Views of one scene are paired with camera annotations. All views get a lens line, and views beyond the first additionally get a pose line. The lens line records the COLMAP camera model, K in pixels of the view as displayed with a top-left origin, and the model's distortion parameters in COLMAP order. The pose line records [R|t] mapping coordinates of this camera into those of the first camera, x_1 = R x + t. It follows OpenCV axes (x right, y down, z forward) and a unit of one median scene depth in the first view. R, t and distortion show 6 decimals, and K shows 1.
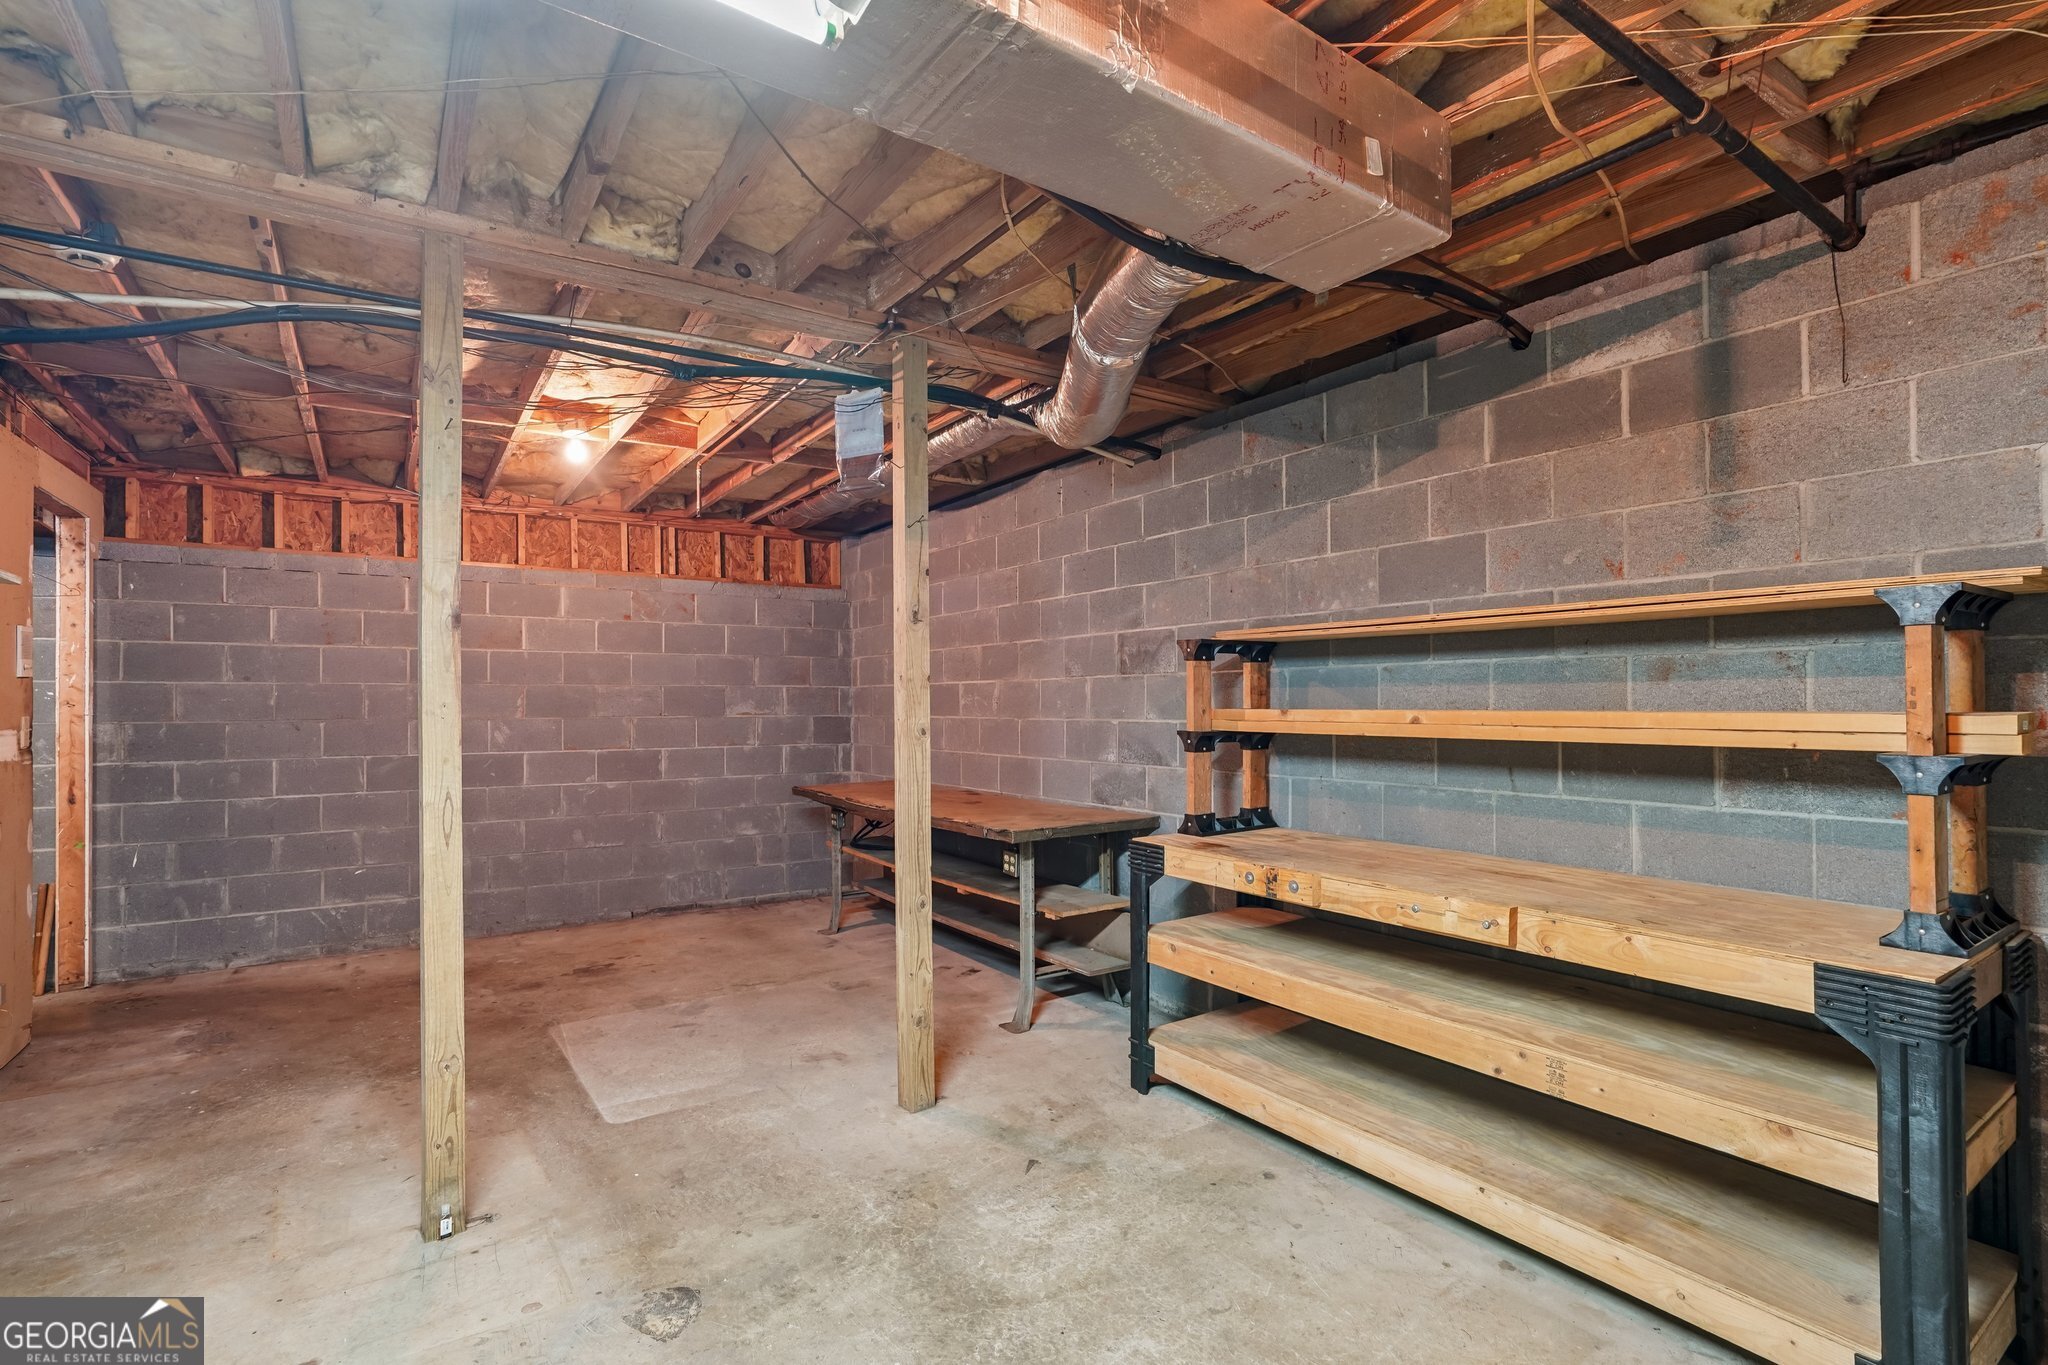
lens RADIAL K [[946.4, 0, 1011.2], [0, 946.4, 682.5], [0, 0, 1]] dist [-0.057486, 0.023480]
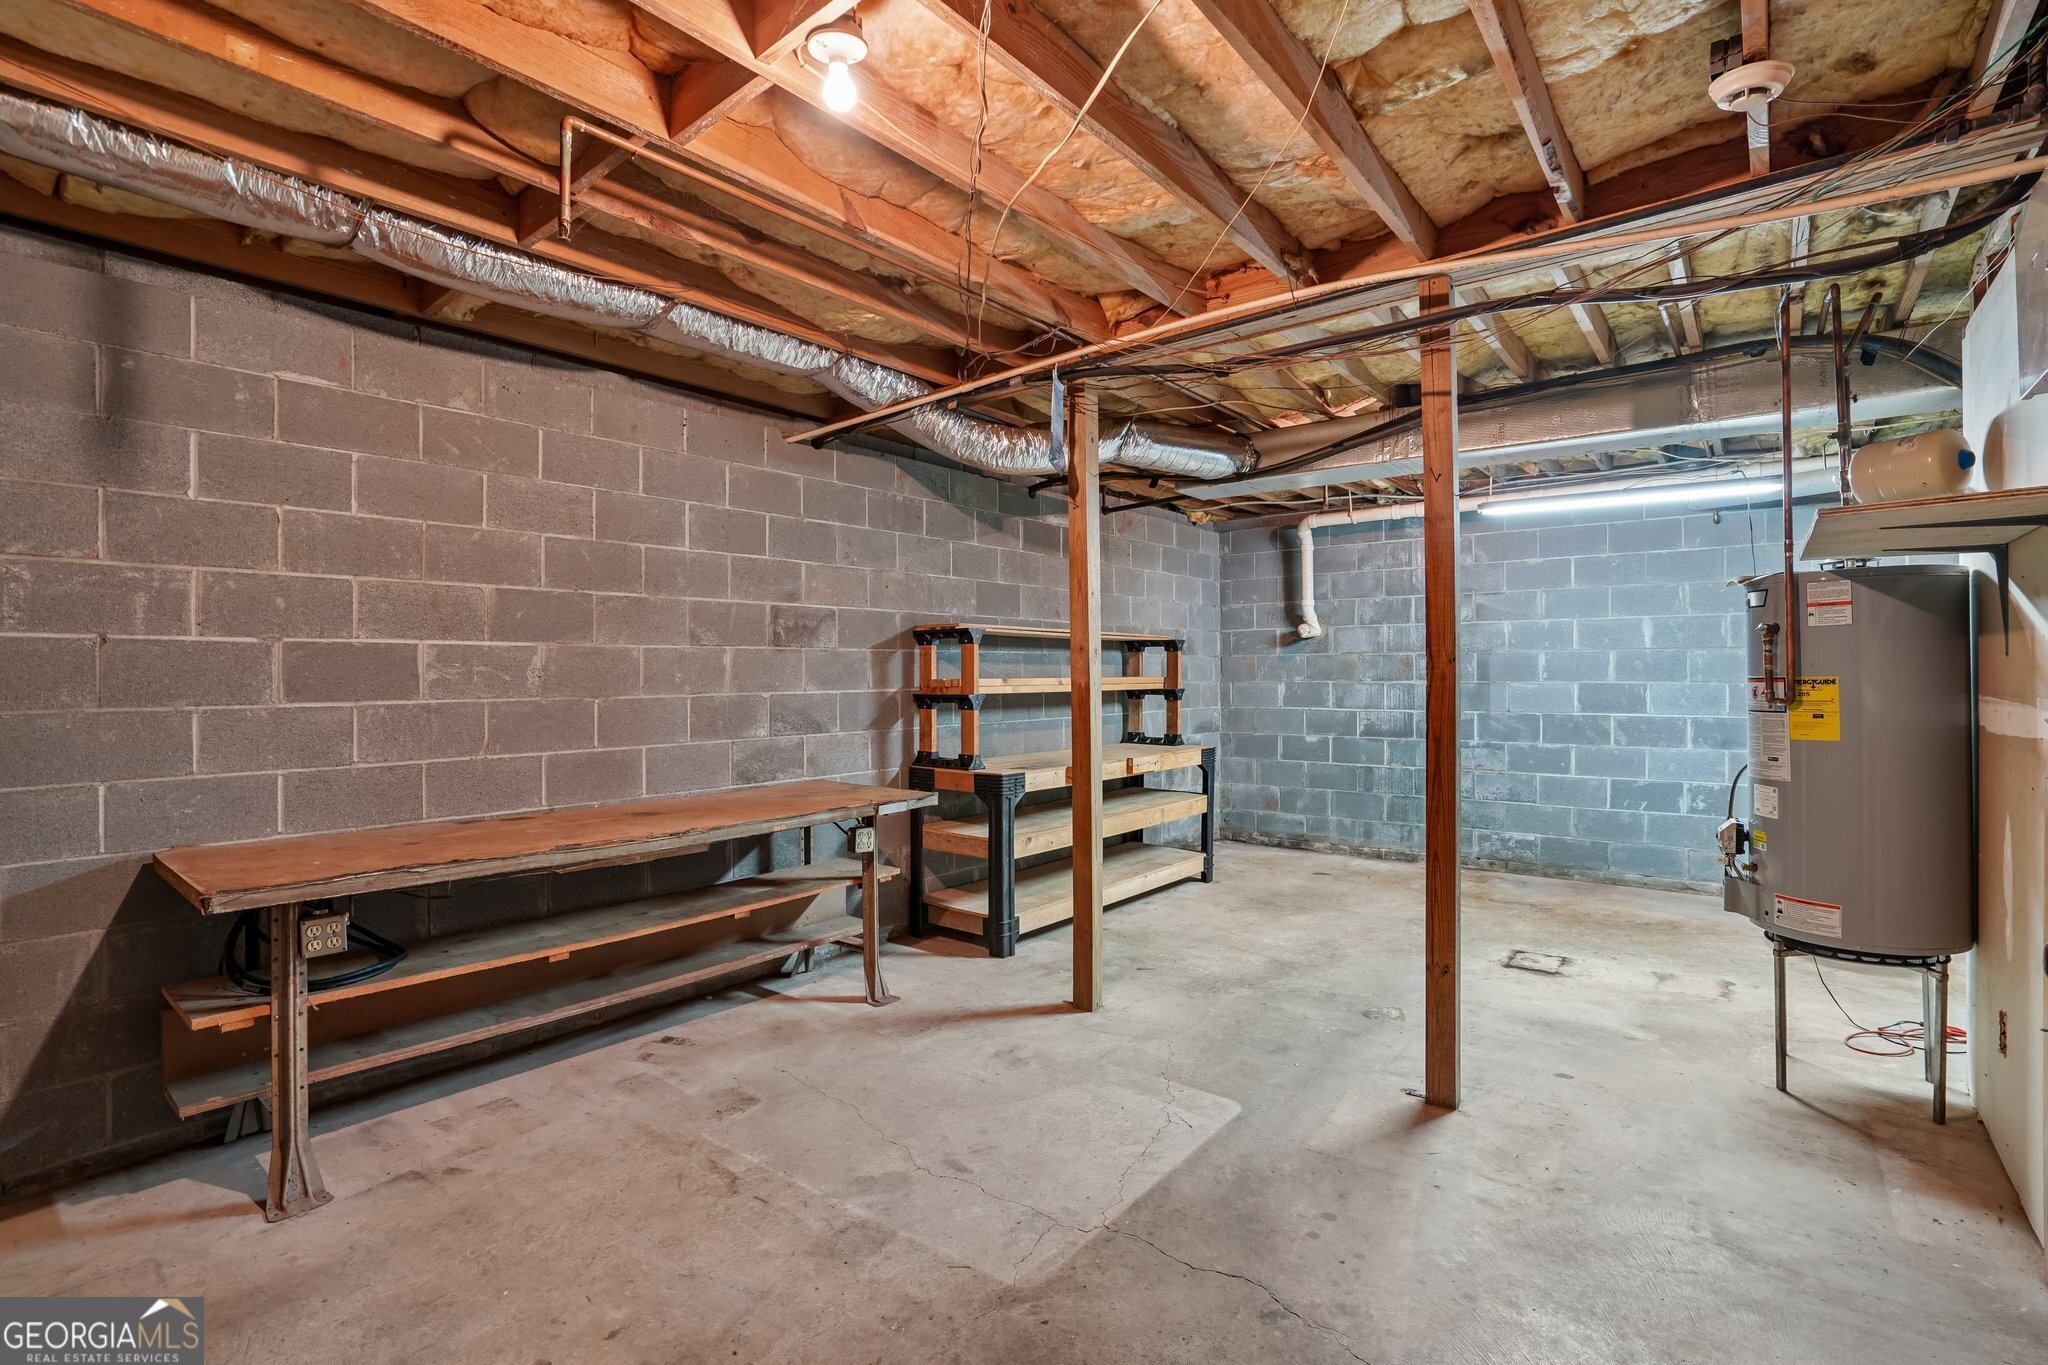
lens RADIAL K [[930.0, 0, 1030.4], [0, 930.0, 656.8], [0, 0, 1]] dist [-0.045929, 0.021582]
pose [[-0.285827, 0.020375, 0.958065, -0.907864], [-0.013817, 0.999582, -0.025380, 0.023298], [-0.958182, -0.020492, -0.285426, 1.045644]]
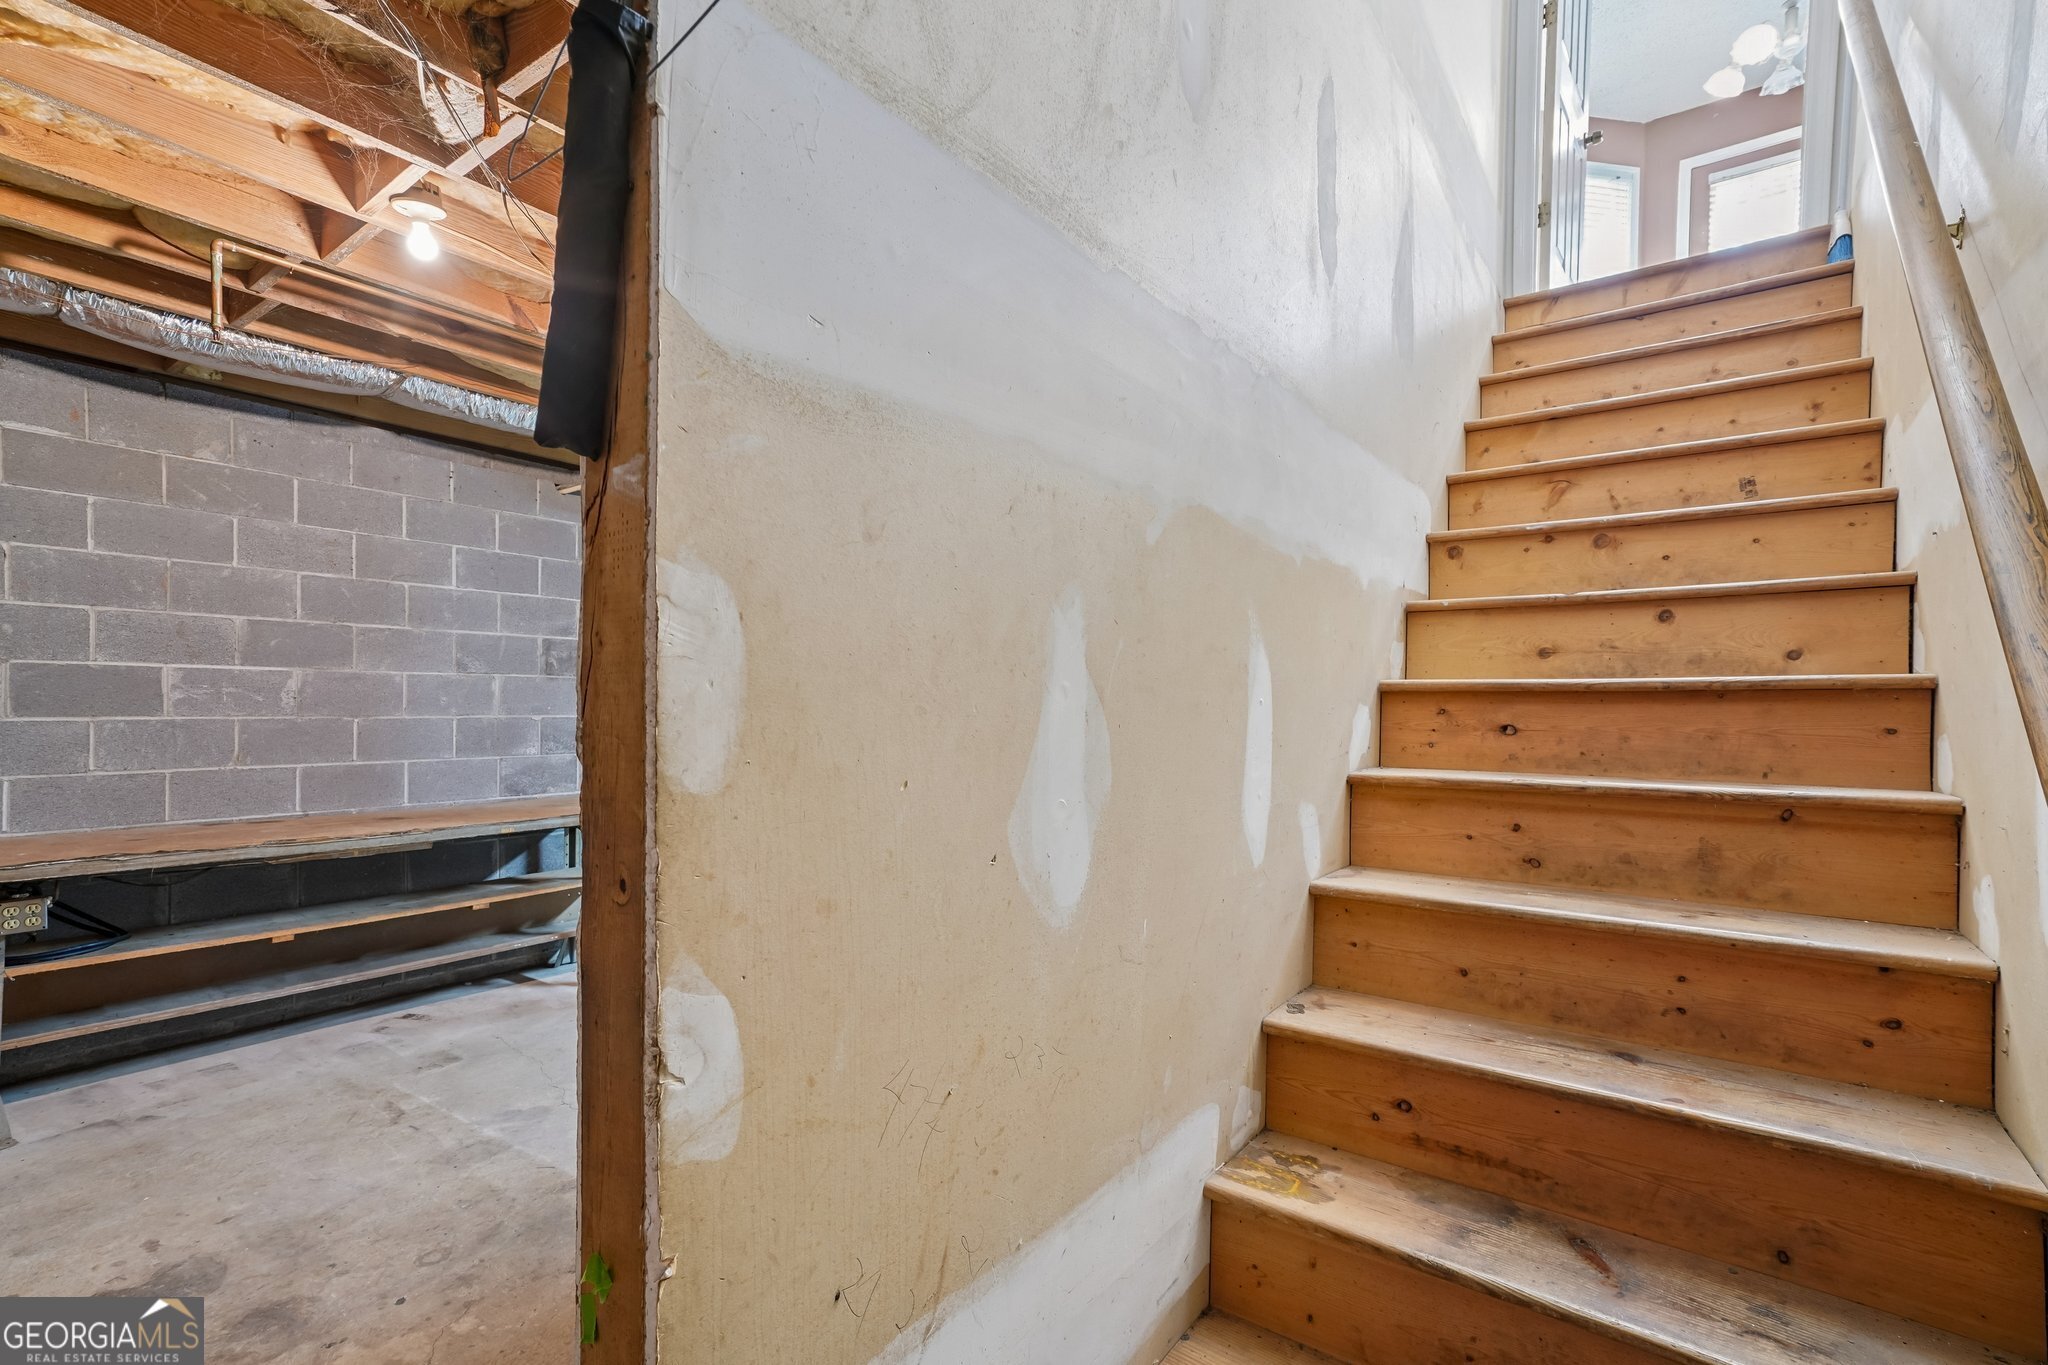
lens RADIAL K [[919.1, 0, 1018.3], [0, 919.1, 699.3], [0, 0, 1]] dist [-0.000170, 0.019470]
pose [[-0.327498, 0.004997, 0.944839, -1.118793], [-0.028632, 0.999474, -0.015210, 0.021021], [-0.944418, -0.032034, -0.327183, 0.849664]]
